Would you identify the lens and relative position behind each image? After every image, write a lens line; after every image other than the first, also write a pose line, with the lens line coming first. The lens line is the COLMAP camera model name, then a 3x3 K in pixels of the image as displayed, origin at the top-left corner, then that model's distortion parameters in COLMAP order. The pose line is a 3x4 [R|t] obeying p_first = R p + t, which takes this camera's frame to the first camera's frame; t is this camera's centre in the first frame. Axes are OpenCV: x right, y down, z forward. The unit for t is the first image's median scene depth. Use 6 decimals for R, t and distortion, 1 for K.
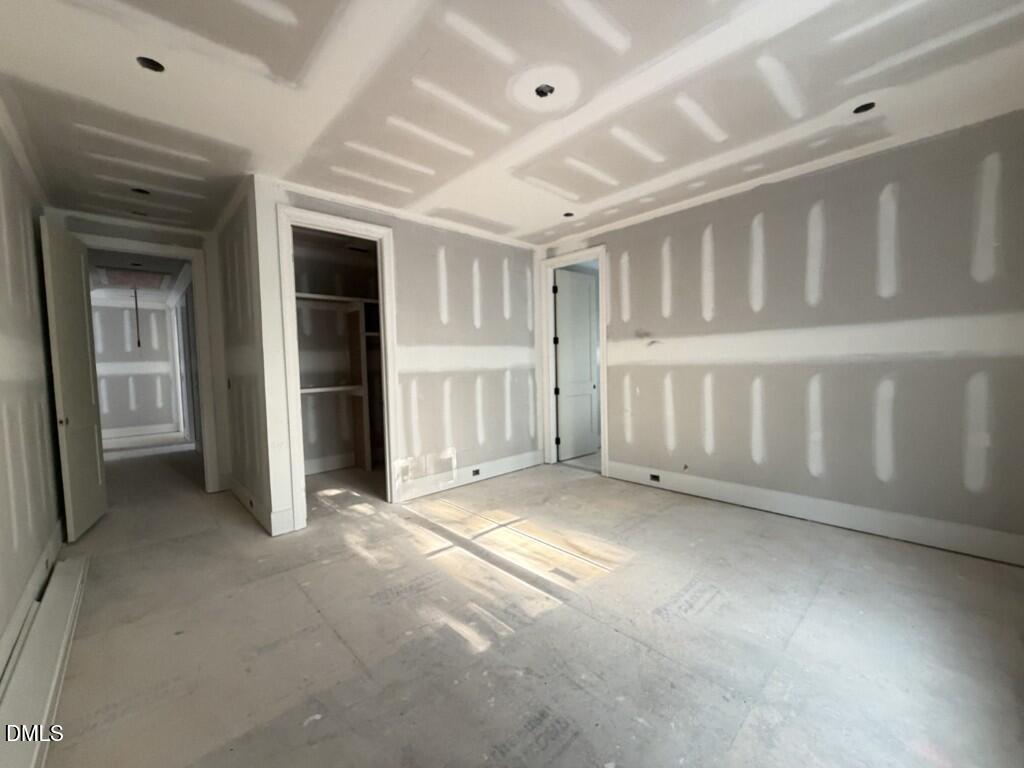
lens RADIAL K [[410.0, 0, 509.6], [0, 410.0, 384.0], [0, 0, 1]] dist [0.001015, -0.000169]
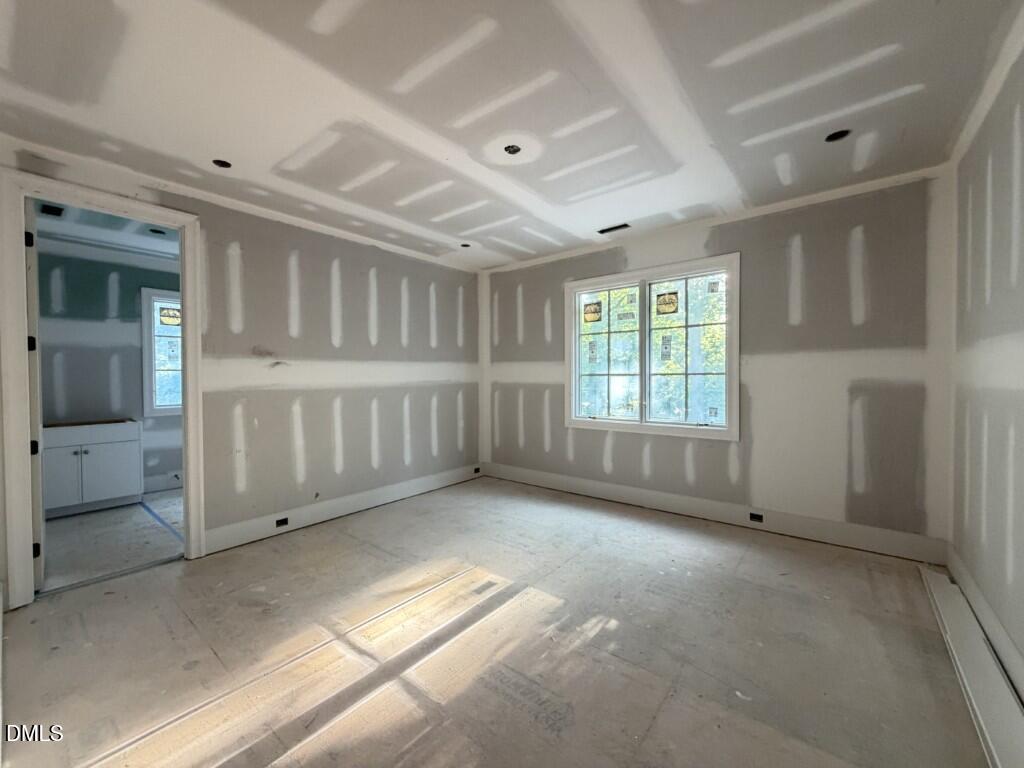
lens RADIAL K [[409.5, 0, 510.0], [0, 409.5, 382.3], [0, 0, 1]] dist [-0.001484, -0.000210]
pose [[-0.136302, 0.012180, 0.990592, -0.737881], [0.061930, 0.998073, -0.003751, -0.037500], [-0.988730, 0.060836, -0.136794, 0.844445]]
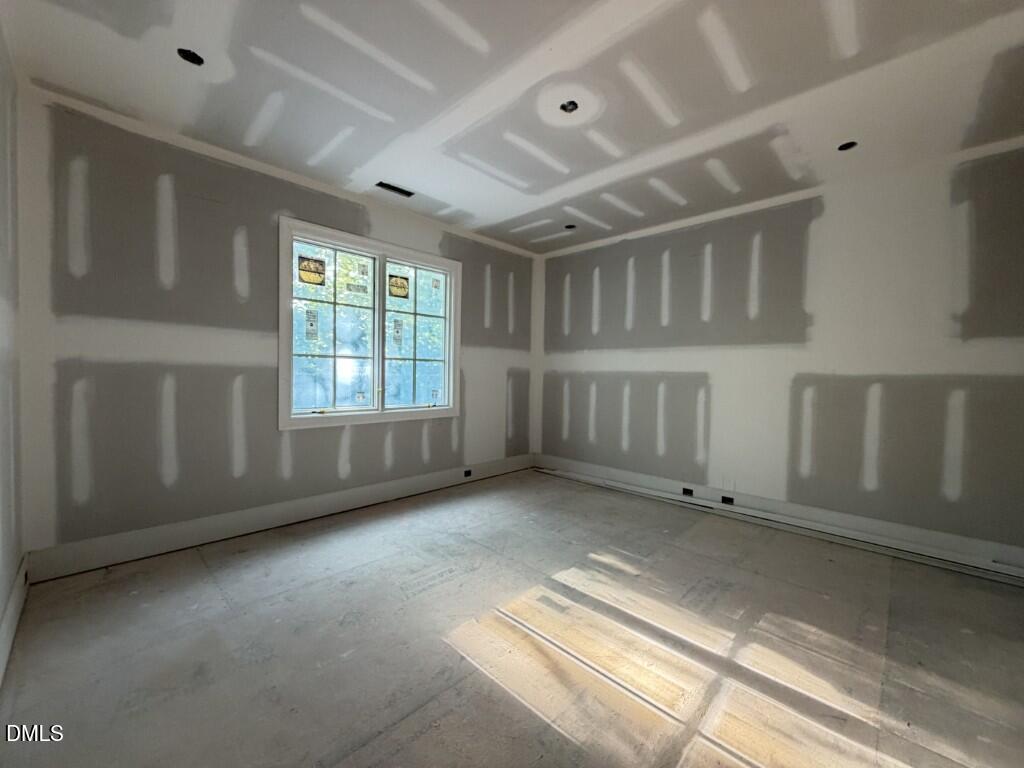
lens RADIAL K [[410.0, 0, 509.6], [0, 410.0, 384.0], [0, 0, 1]] dist [0.001015, -0.000169]
pose [[-0.998882, 0.009808, -0.046235, 0.206853], [0.006159, 0.996903, 0.078403, -0.057901], [0.046860, 0.078031, -0.995849, 1.475802]]
